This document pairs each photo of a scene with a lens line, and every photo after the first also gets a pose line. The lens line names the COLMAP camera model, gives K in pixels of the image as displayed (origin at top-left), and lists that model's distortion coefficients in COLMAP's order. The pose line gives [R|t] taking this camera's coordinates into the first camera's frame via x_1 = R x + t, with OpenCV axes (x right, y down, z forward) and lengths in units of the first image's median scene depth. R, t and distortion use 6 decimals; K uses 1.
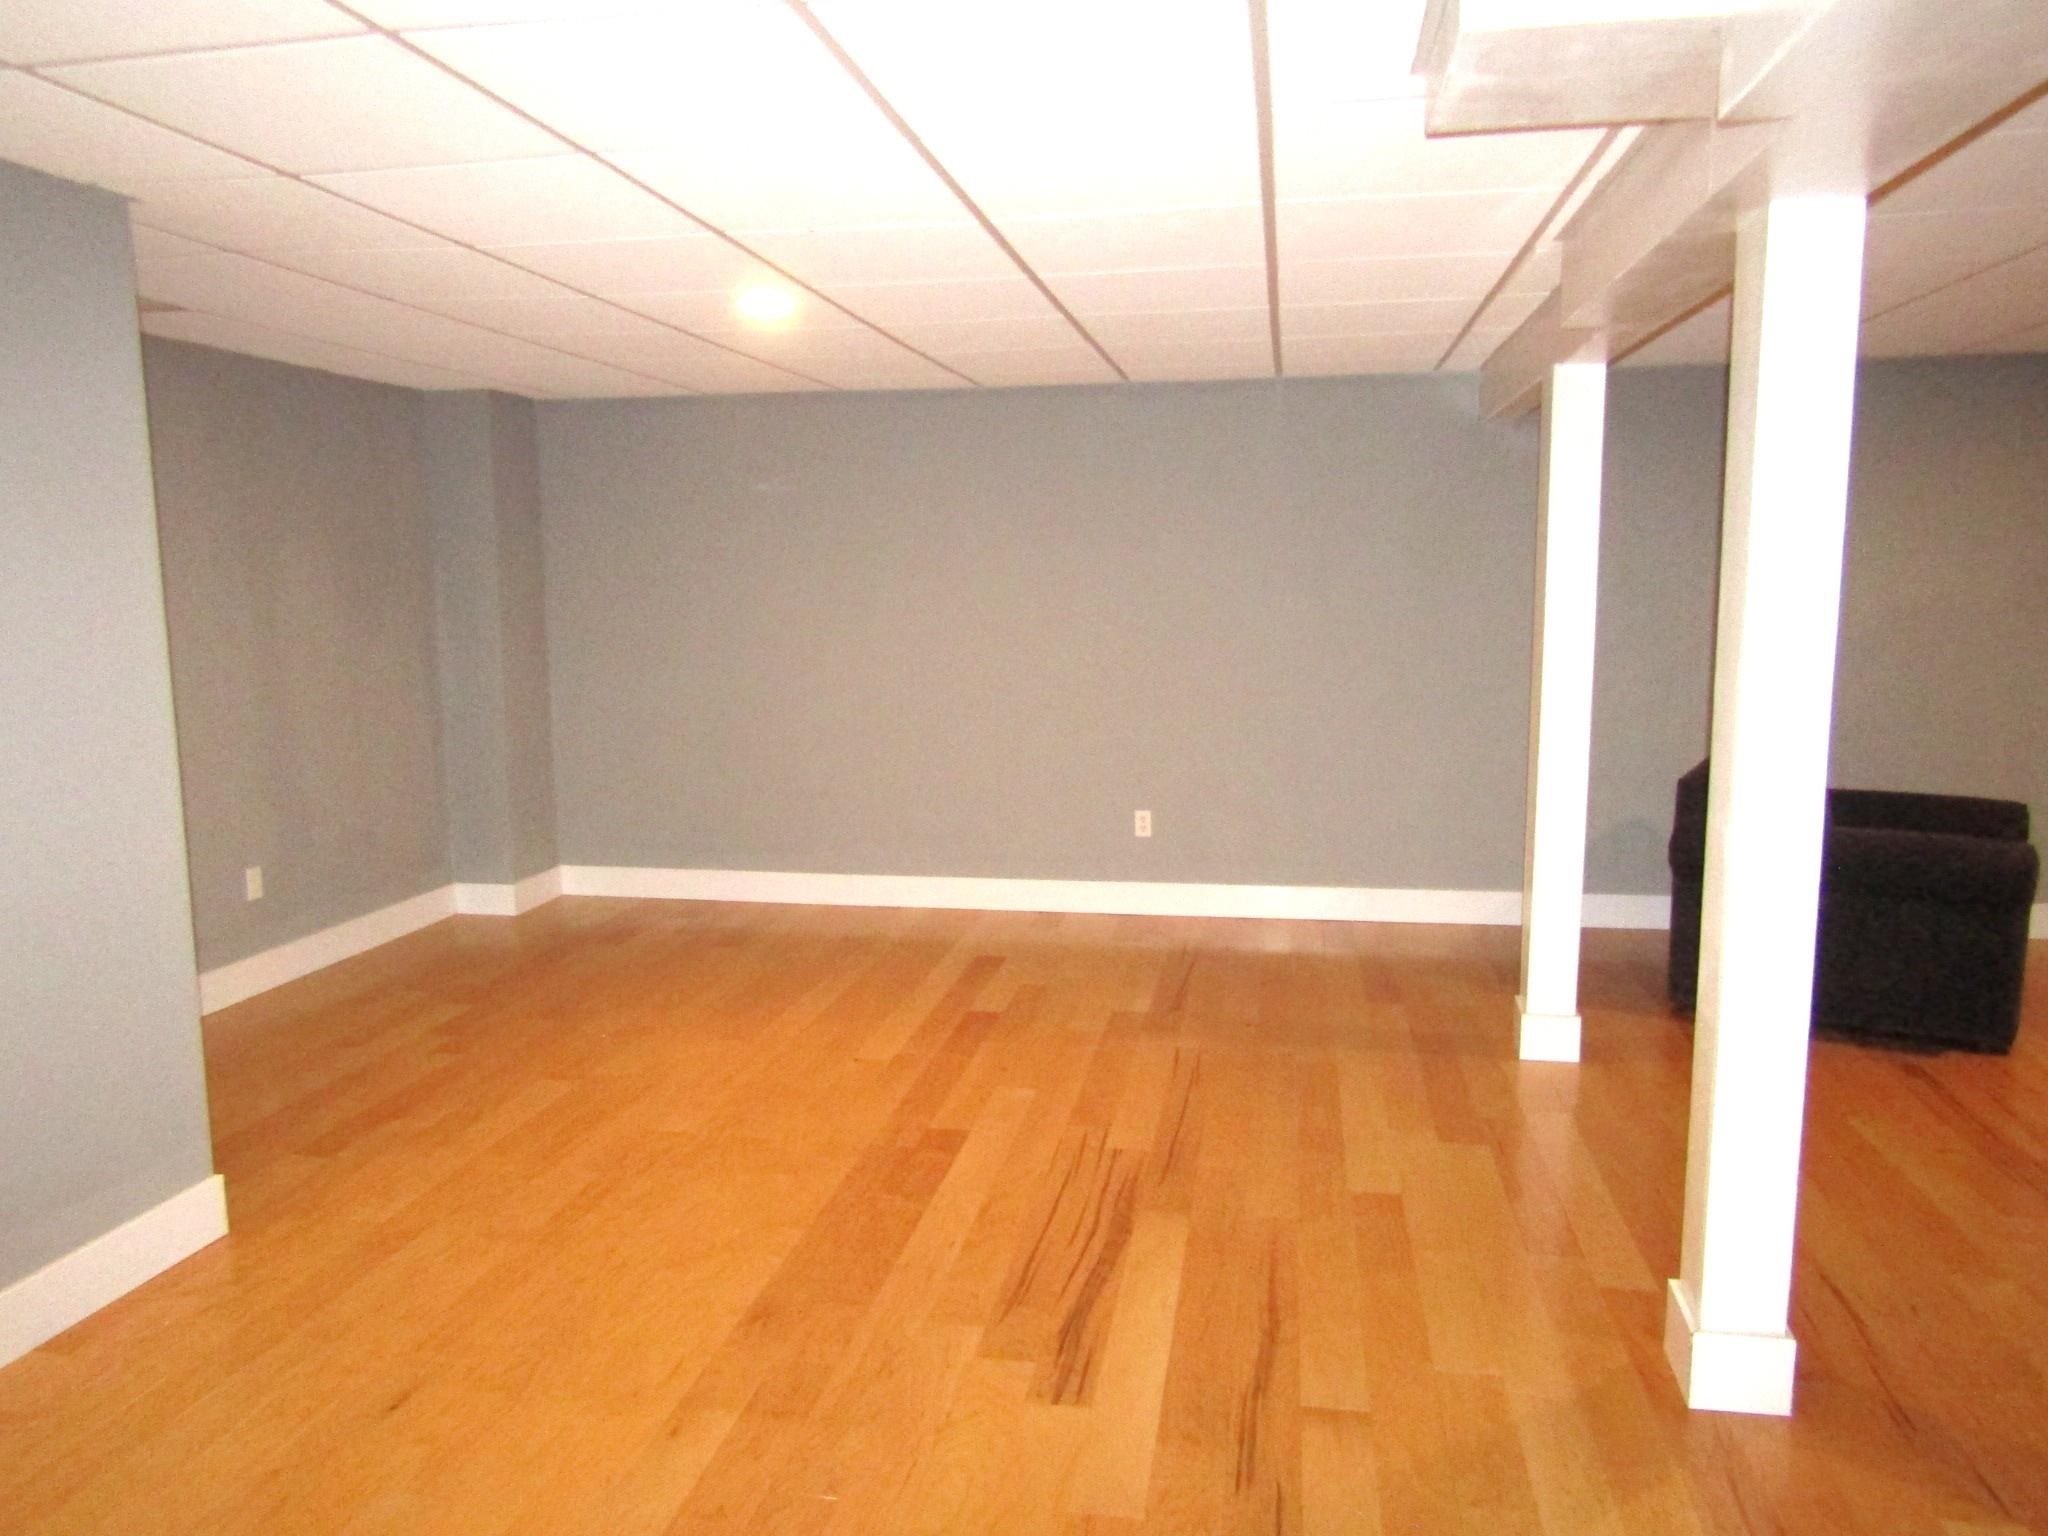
lens RADIAL K [[1446.0, 0, 1030.5], [0, 1446.0, 770.1], [0, 0, 1]] dist [-0.000136, -0.016714]
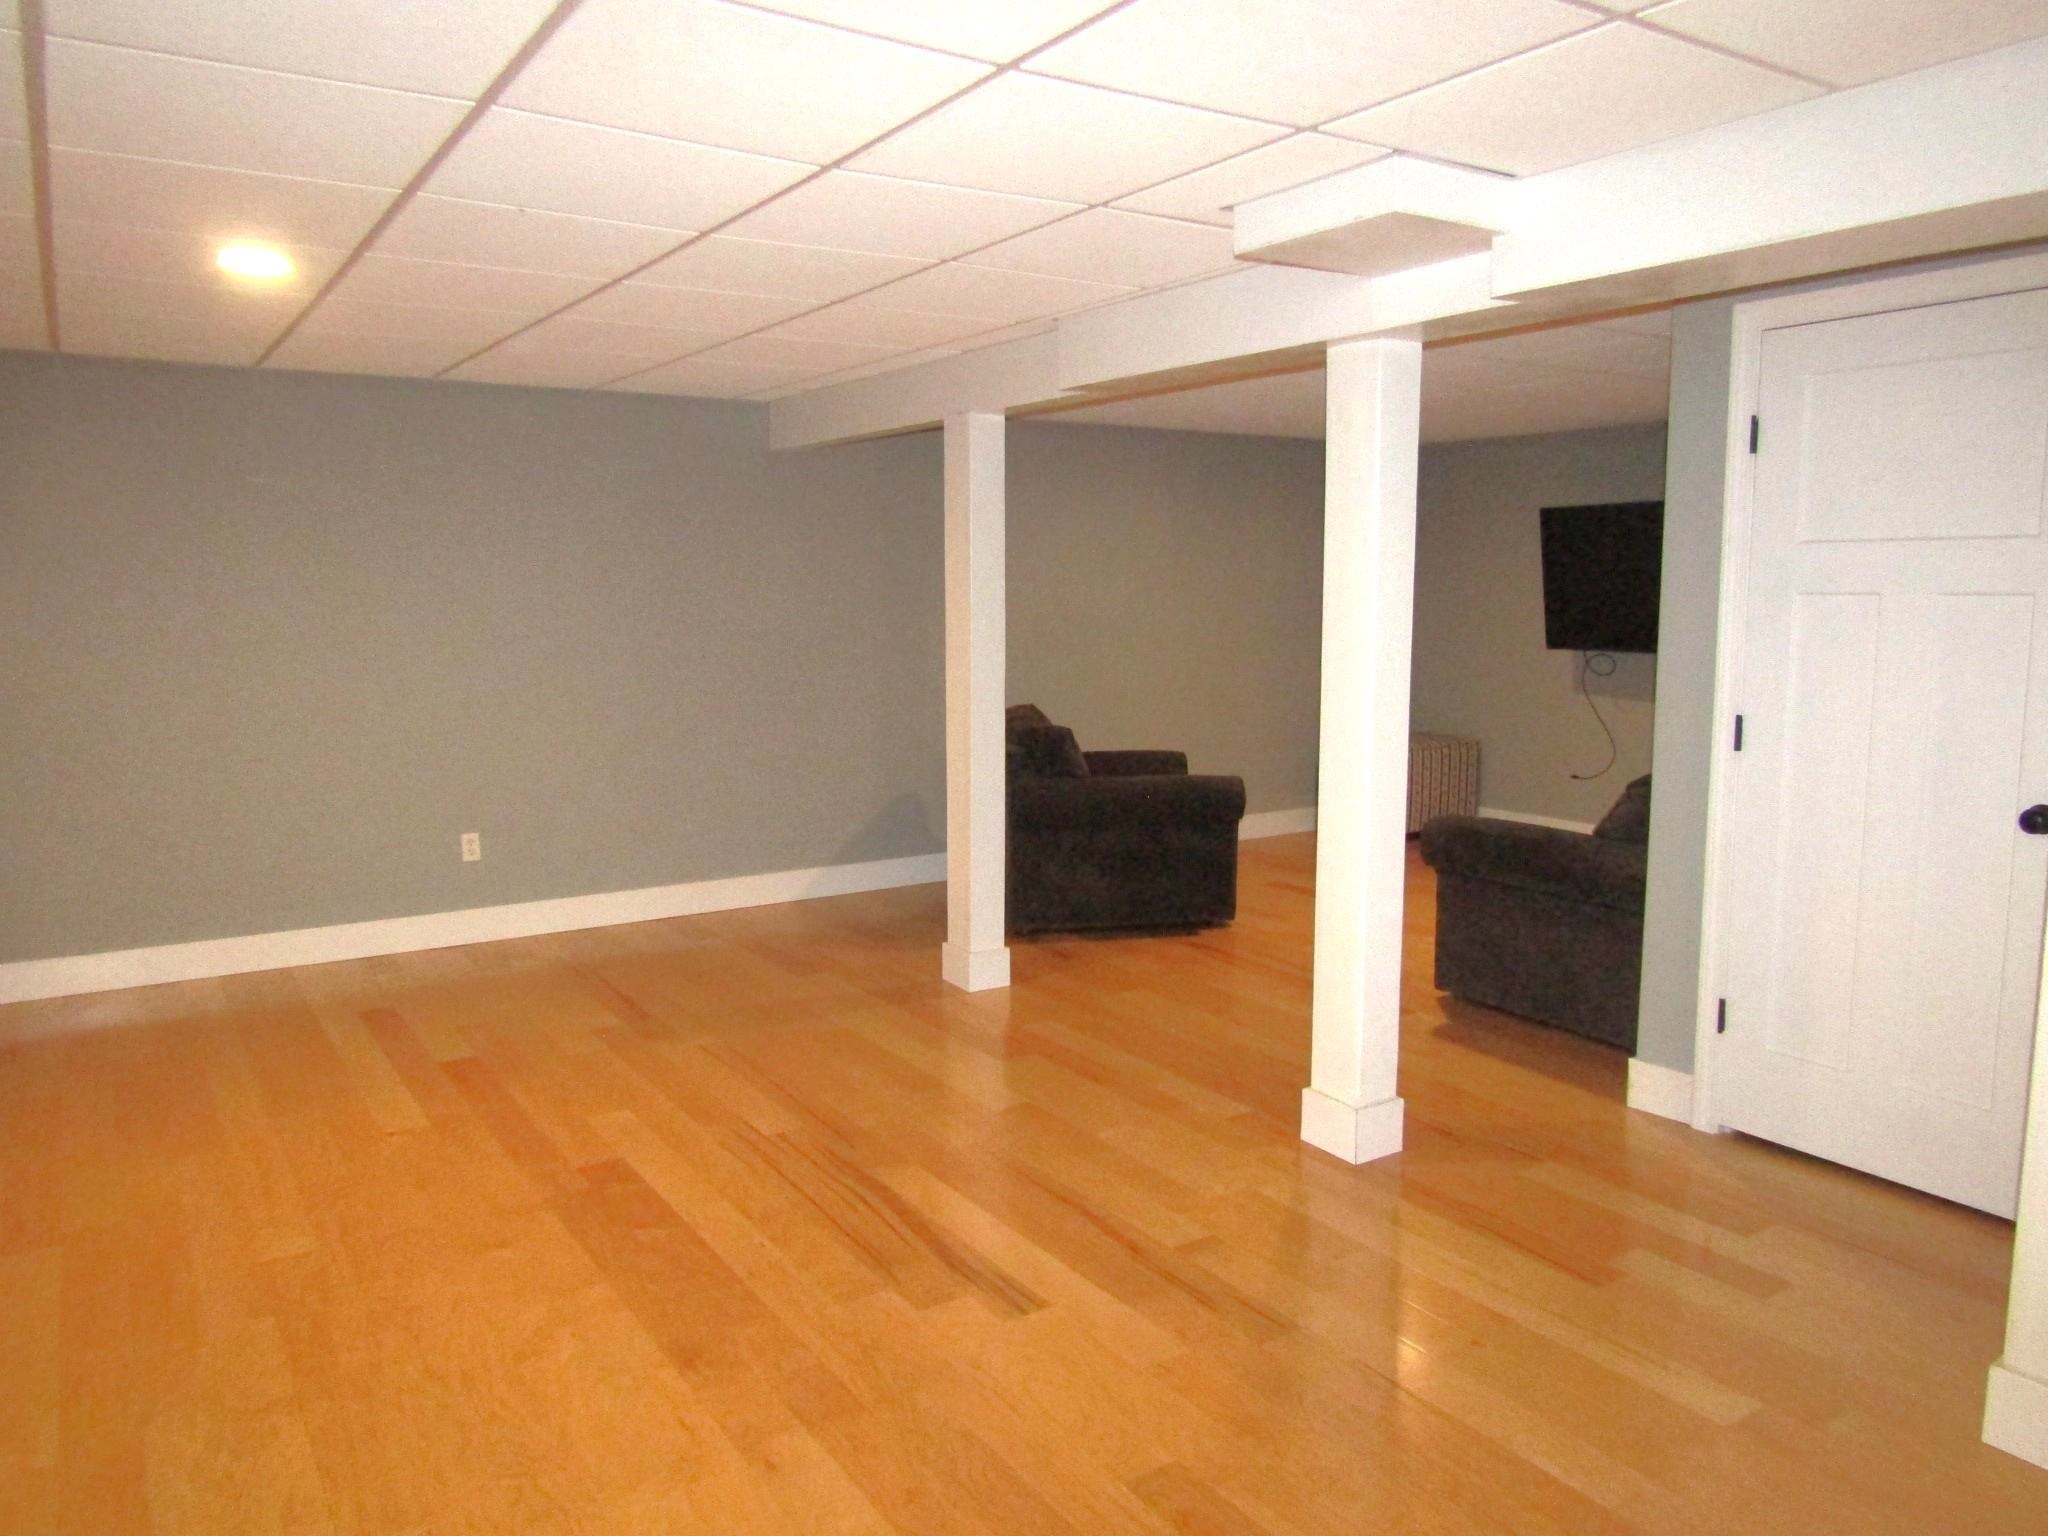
lens RADIAL K [[1434.8, 0, 1024.0], [0, 1434.8, 768.0], [0, 0, 1]] dist [0.003378, -0.000345]
pose [[0.728606, -0.079681, 0.680282, -0.507538], [0.085467, 0.996024, 0.025126, -0.012494], [-0.679580, 0.039834, 0.732519, 0.110164]]
